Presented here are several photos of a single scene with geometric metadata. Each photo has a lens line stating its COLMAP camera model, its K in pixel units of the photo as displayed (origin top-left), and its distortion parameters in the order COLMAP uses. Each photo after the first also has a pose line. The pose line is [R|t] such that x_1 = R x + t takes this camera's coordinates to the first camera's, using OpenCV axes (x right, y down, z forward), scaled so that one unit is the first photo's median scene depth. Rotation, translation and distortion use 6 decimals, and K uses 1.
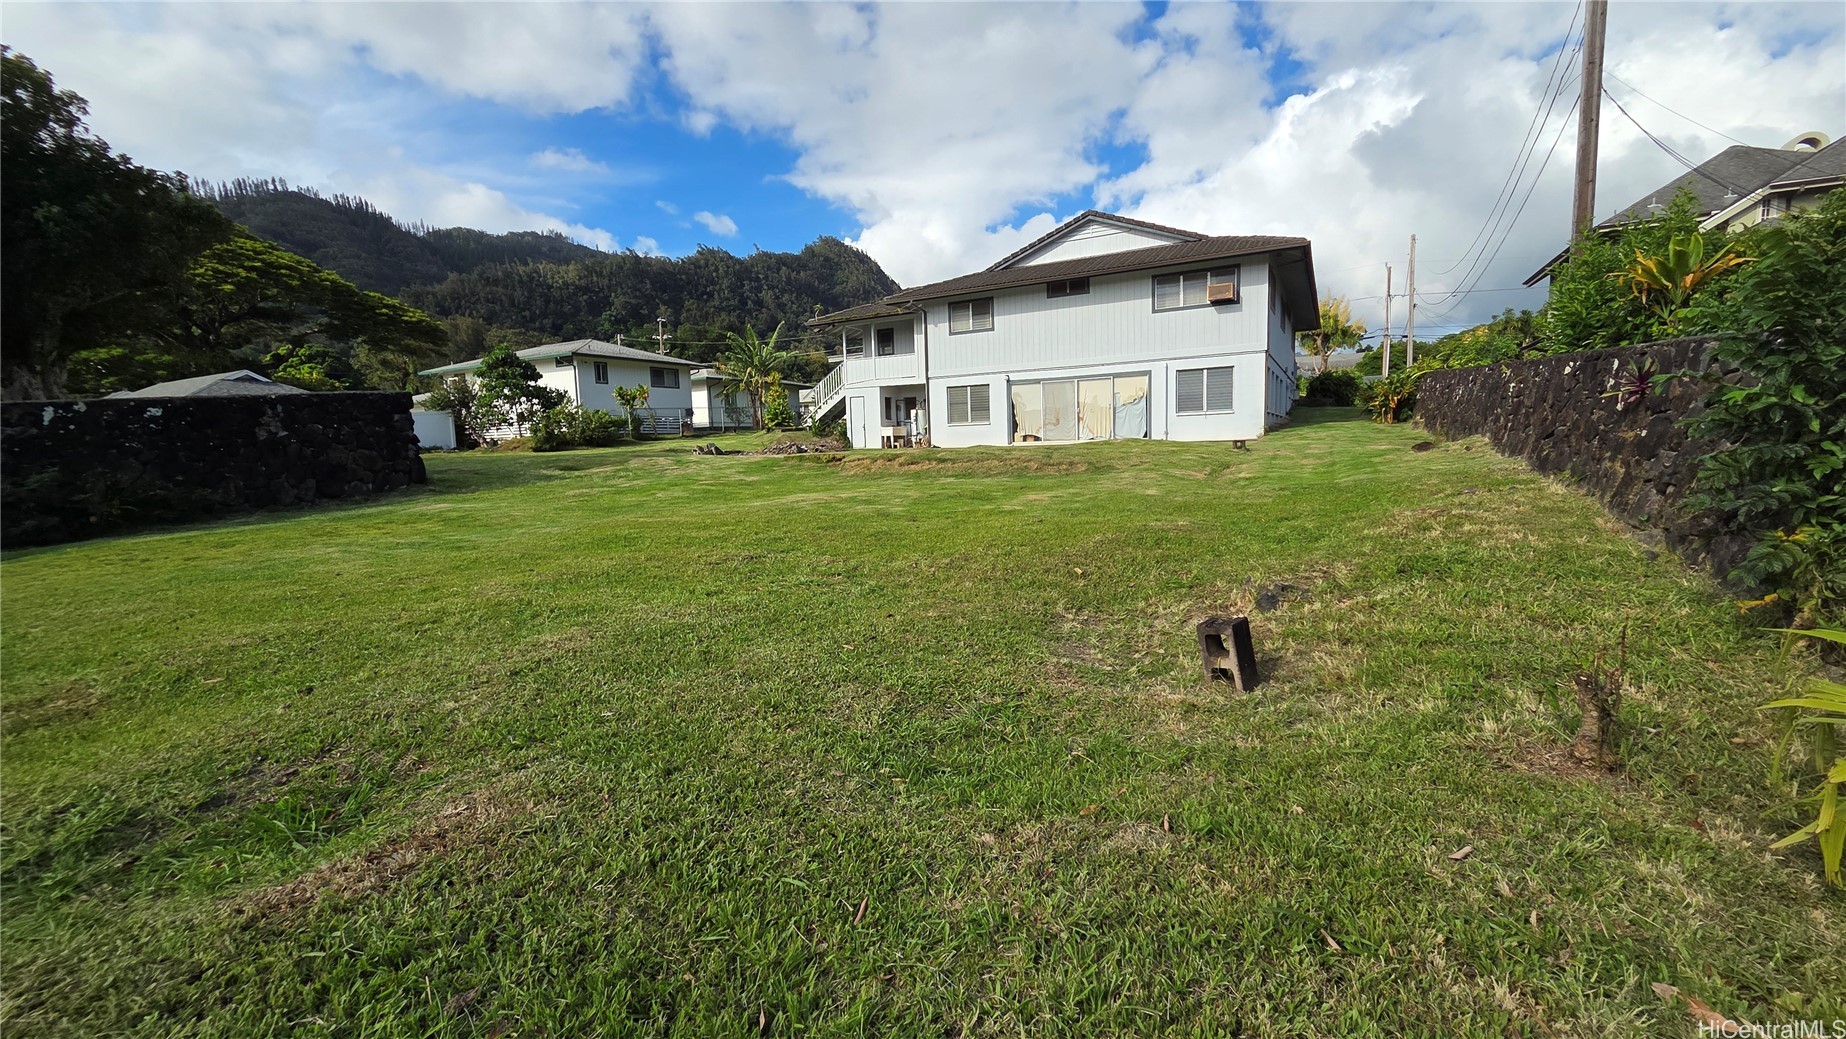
lens RADIAL K [[756.8, 0, 928.7], [0, 756.8, 519.5], [0, 0, 1]] dist [0.002703, -0.000079]
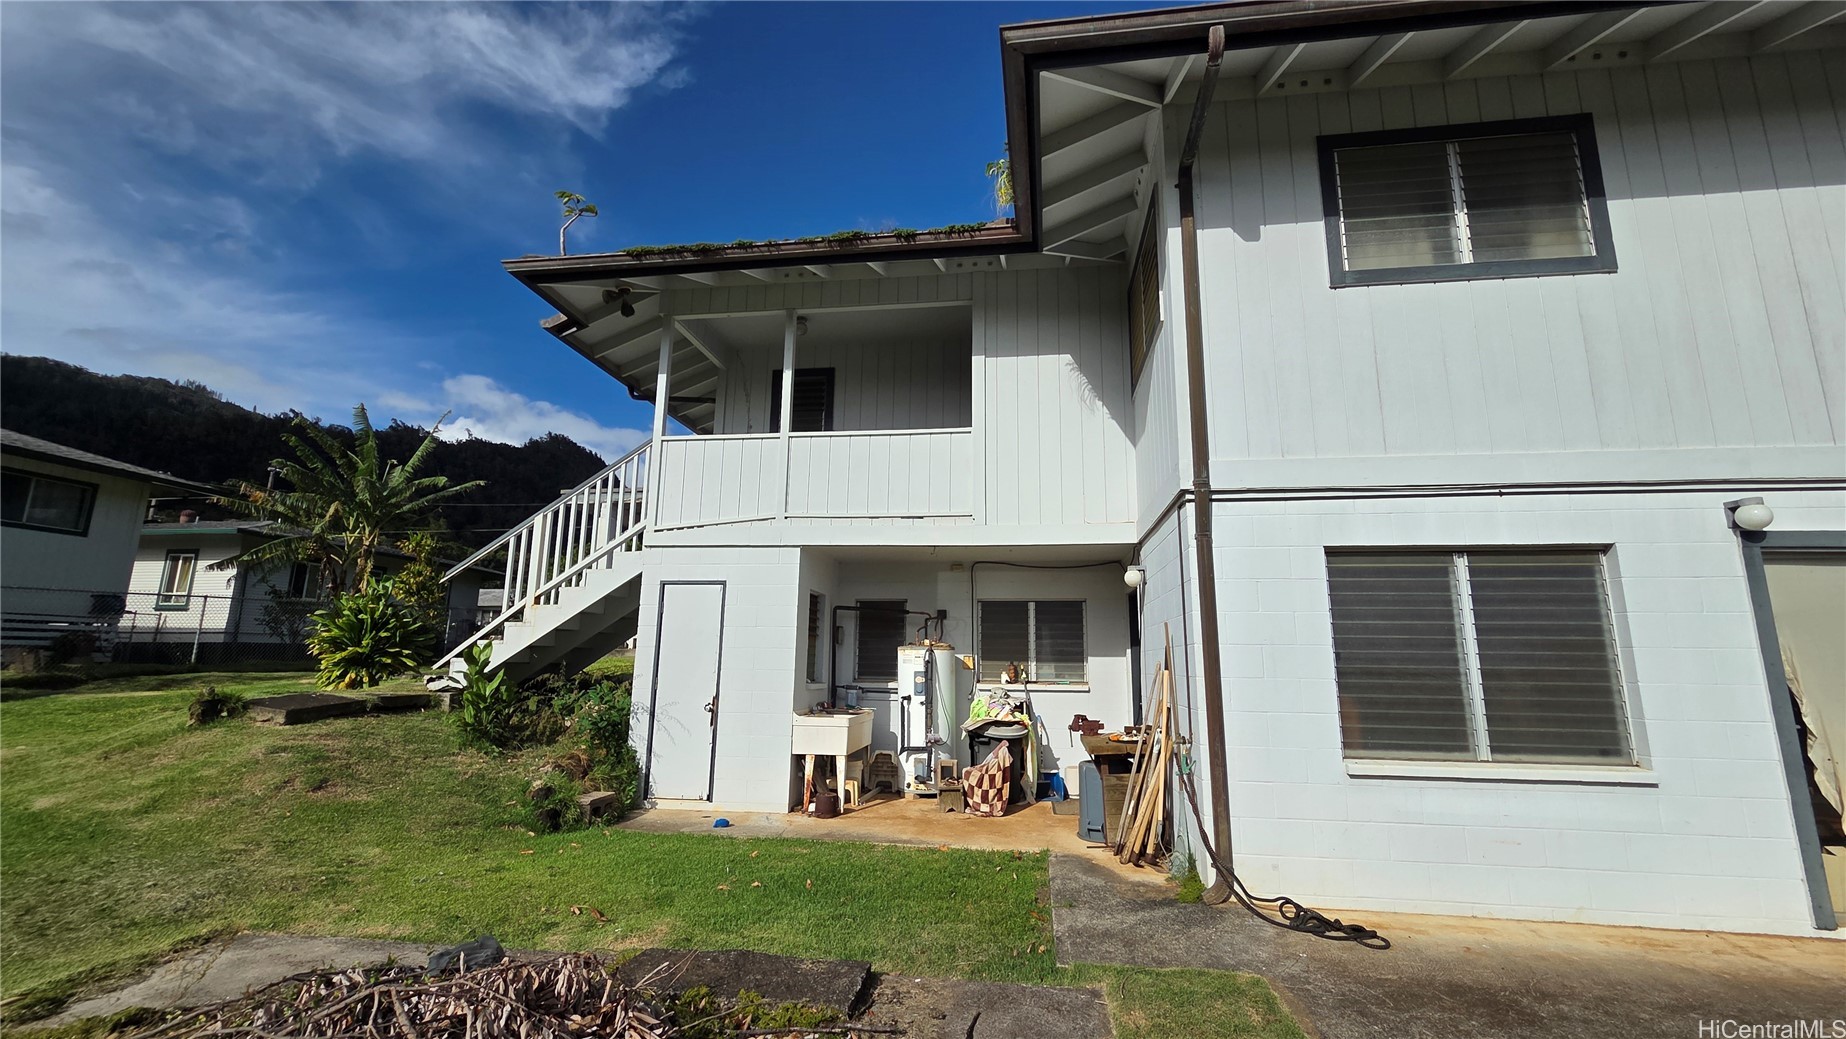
lens RADIAL K [[745.2, 0, 920.8], [0, 745.2, 527.5], [0, 0, 1]] dist [0.001837, 0.000368]
pose [[0.937277, 0.107113, 0.331721, -0.307319], [-0.009192, 0.958883, -0.283652, -0.317577], [-0.348465, 0.262811, 0.899724, 2.149579]]
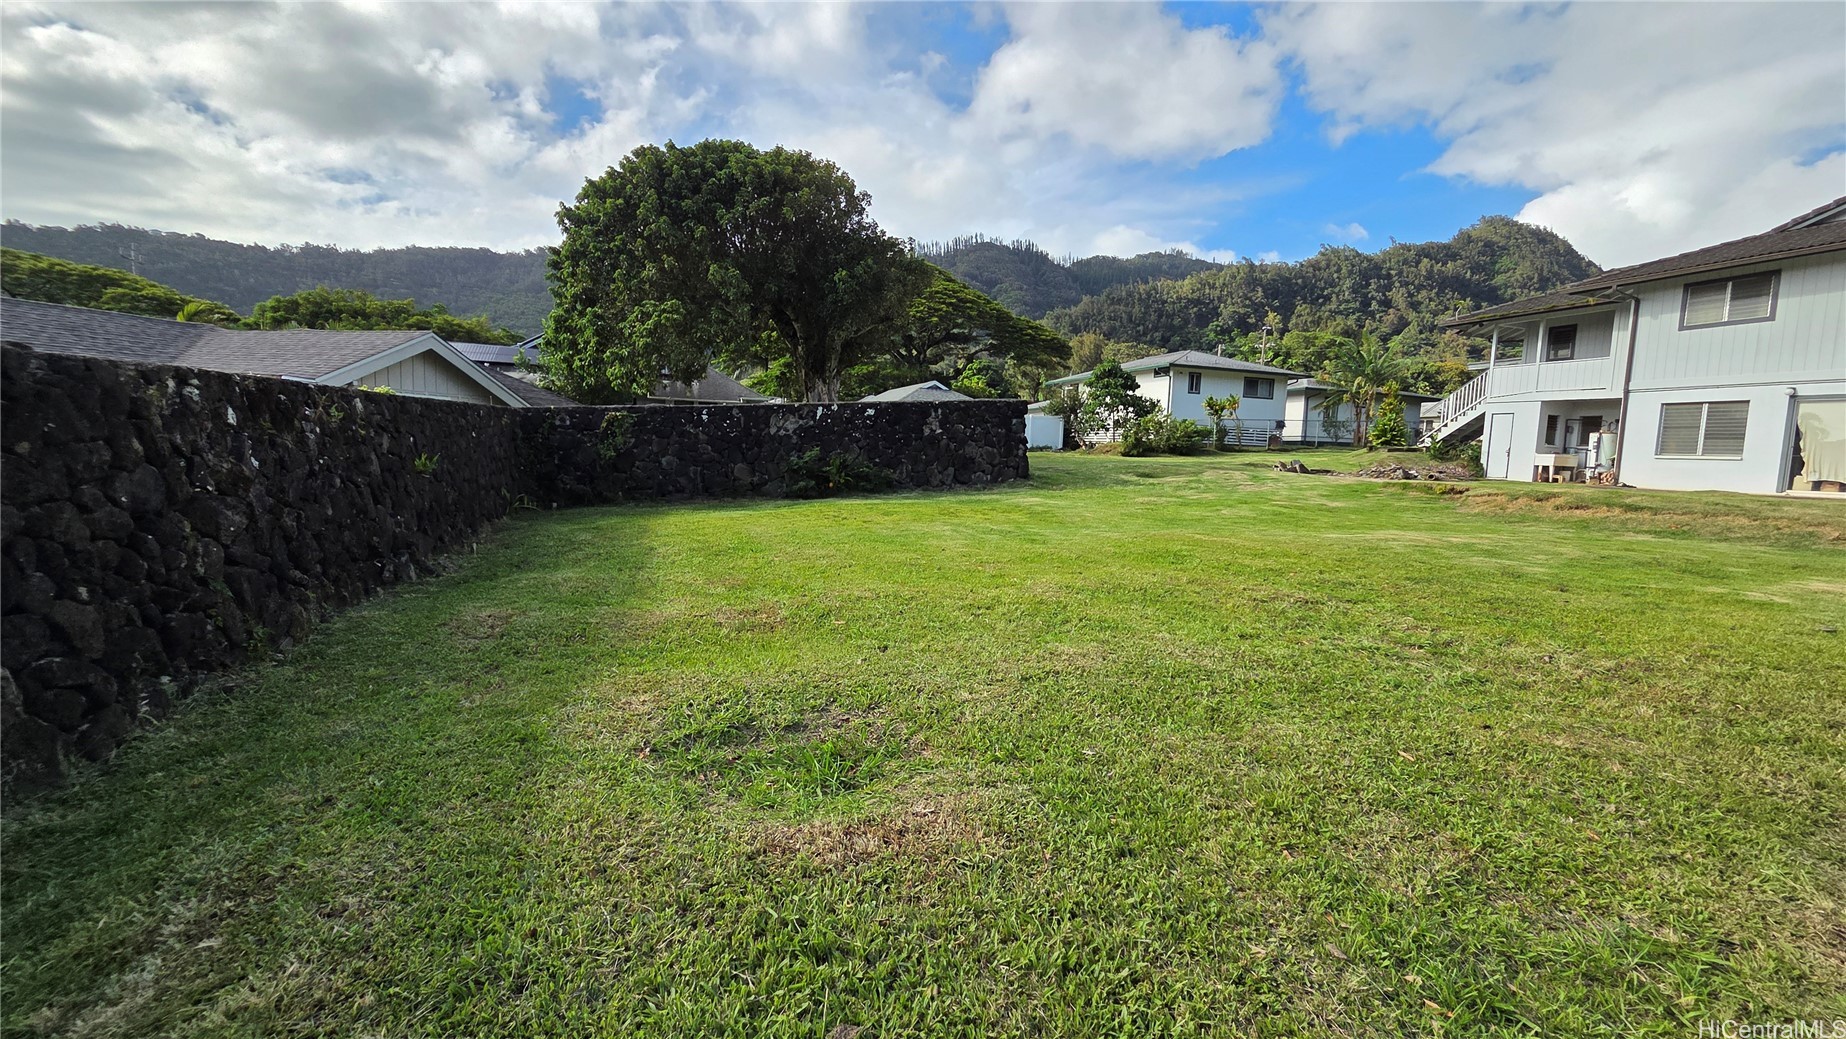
lens RADIAL K [[756.8, 0, 928.7], [0, 756.8, 519.5], [0, 0, 1]] dist [0.002703, -0.000079]
pose [[0.737582, 0.120893, -0.664347, 0.006223], [-0.128835, 0.990965, 0.037291, -0.012985], [0.662853, 0.058086, 0.746493, 0.050097]]
